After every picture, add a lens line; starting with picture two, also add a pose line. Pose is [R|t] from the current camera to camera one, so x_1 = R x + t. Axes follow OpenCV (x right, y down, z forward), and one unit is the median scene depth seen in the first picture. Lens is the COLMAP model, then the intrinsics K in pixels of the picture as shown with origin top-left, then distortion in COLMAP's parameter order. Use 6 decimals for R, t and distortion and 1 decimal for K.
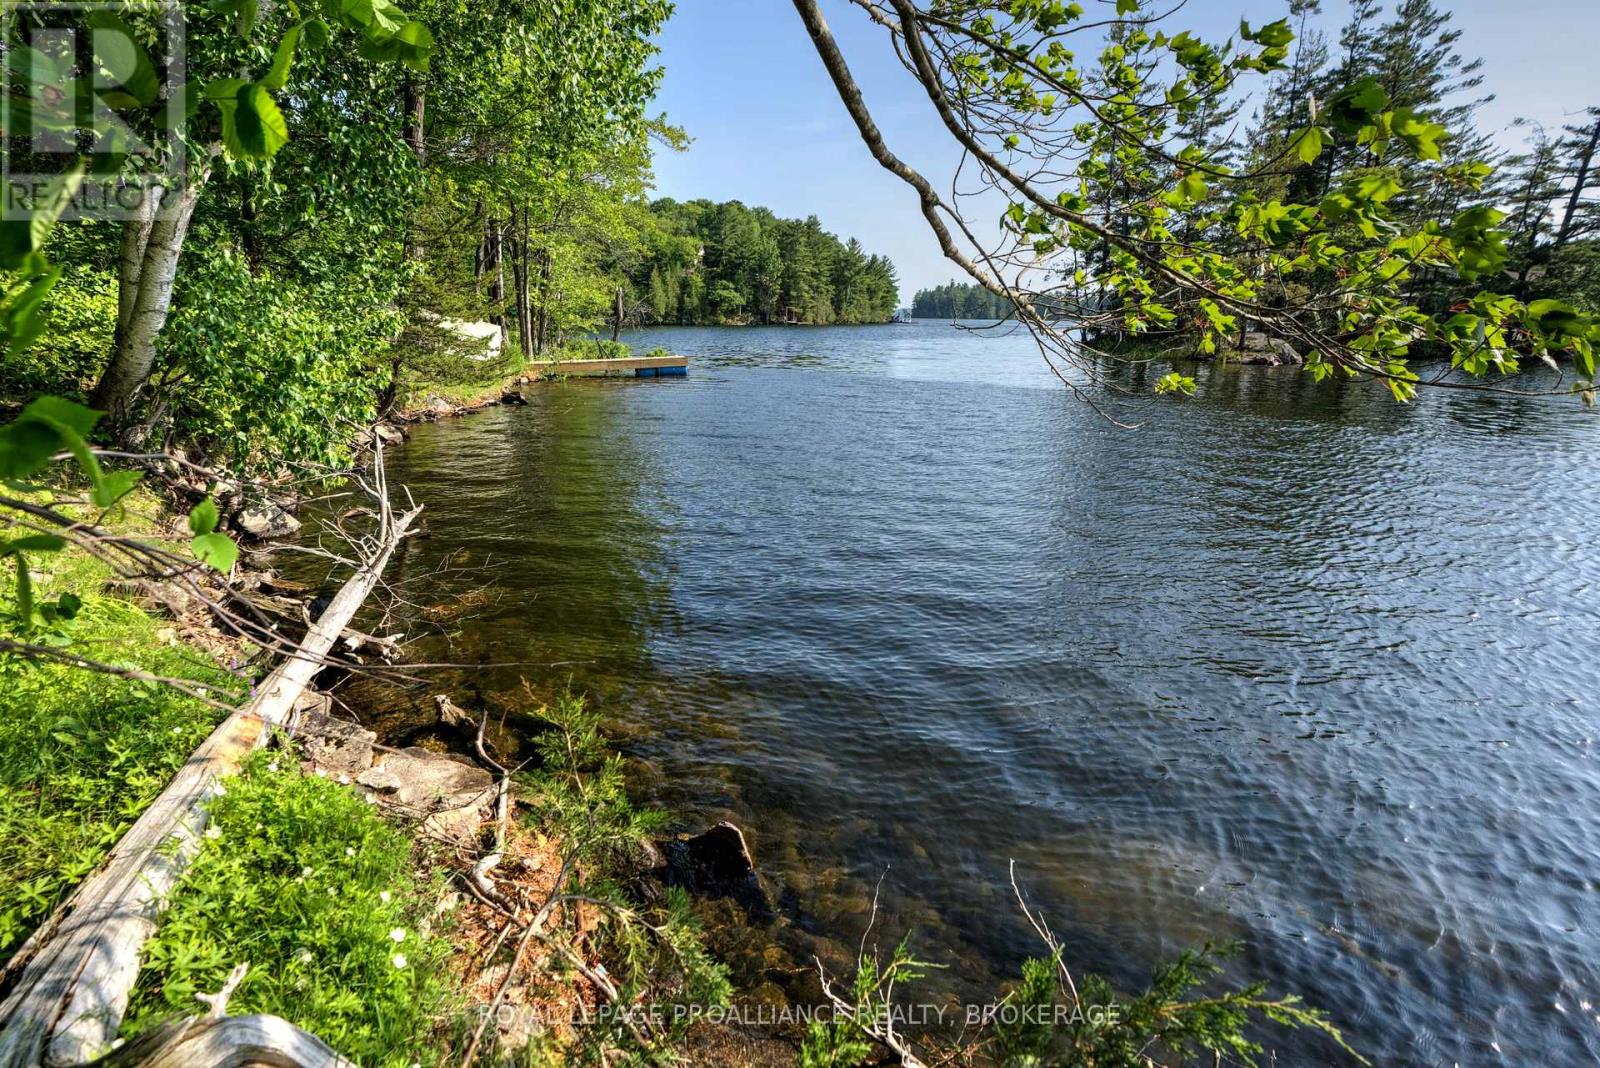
lens RADIAL K [[752.7, 0, 800.0], [0, 752.7, 534.0], [0, 0, 1]] dist [-0.049885, 0.022489]
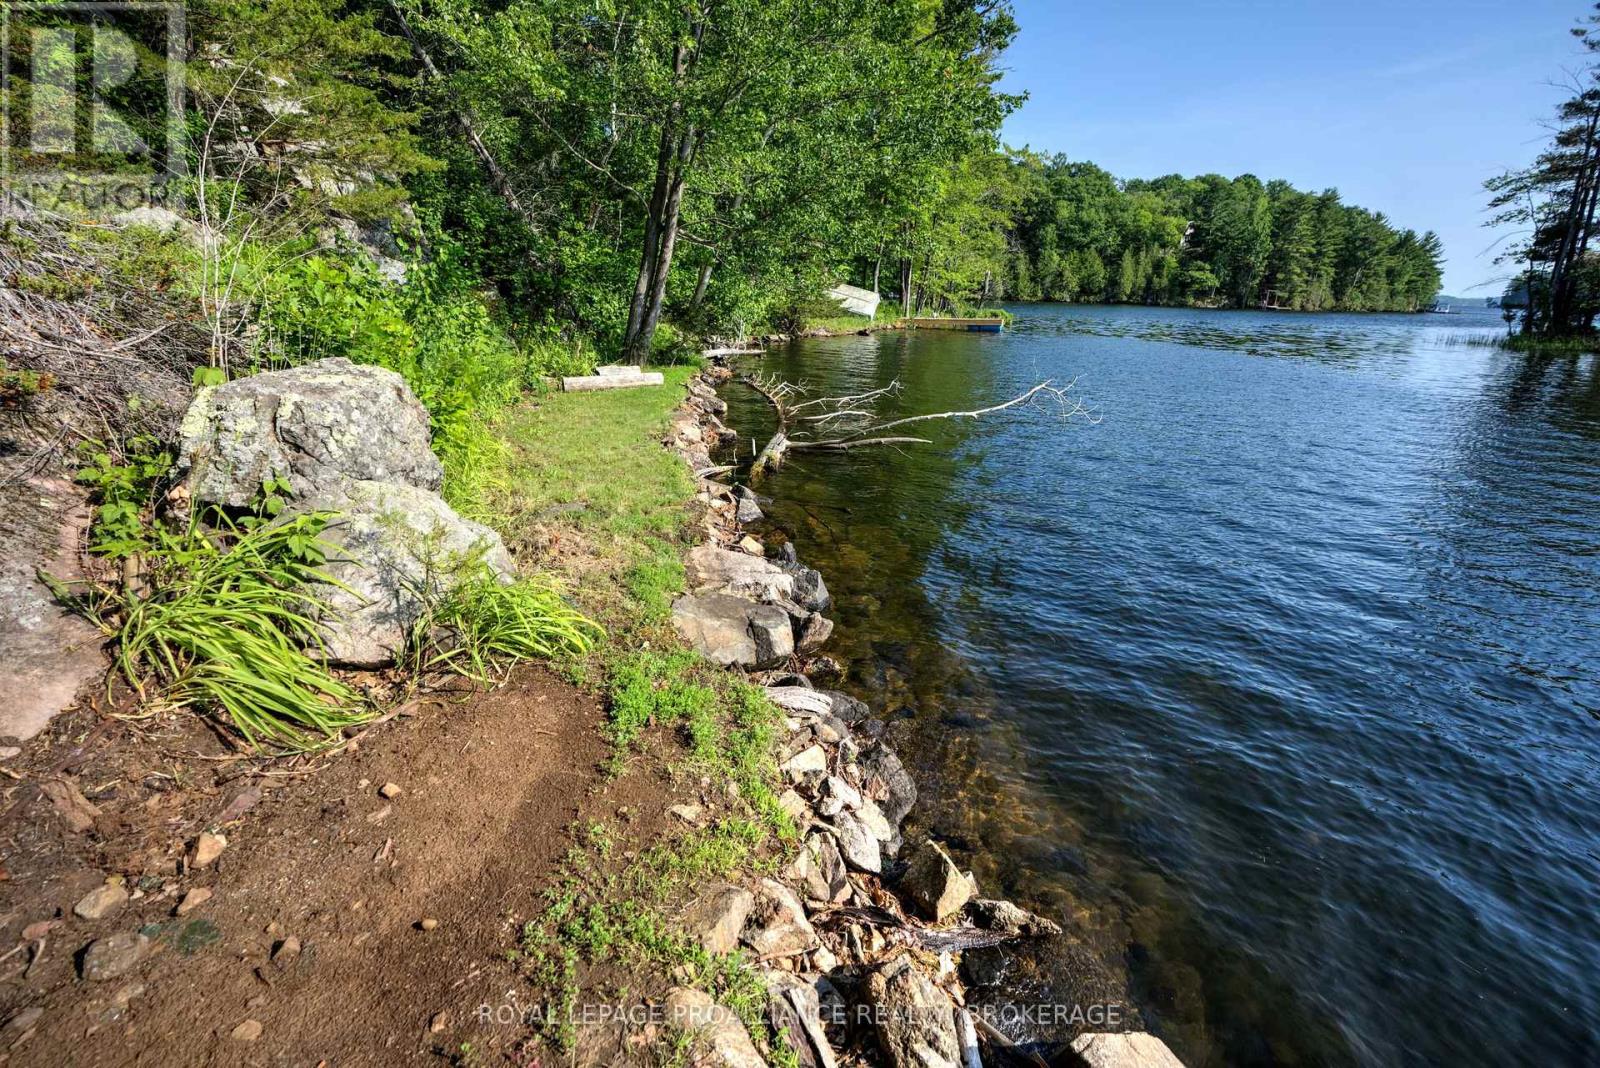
lens RADIAL K [[752.7, 0, 800.0], [0, 752.7, 534.0], [0, 0, 1]] dist [-0.049885, 0.022489]
pose [[0.802851, 0.200247, -0.561544, 0.090262], [-0.184216, 0.979135, 0.085784, 0.024817], [0.567006, 0.034574, 0.822988, -0.082834]]
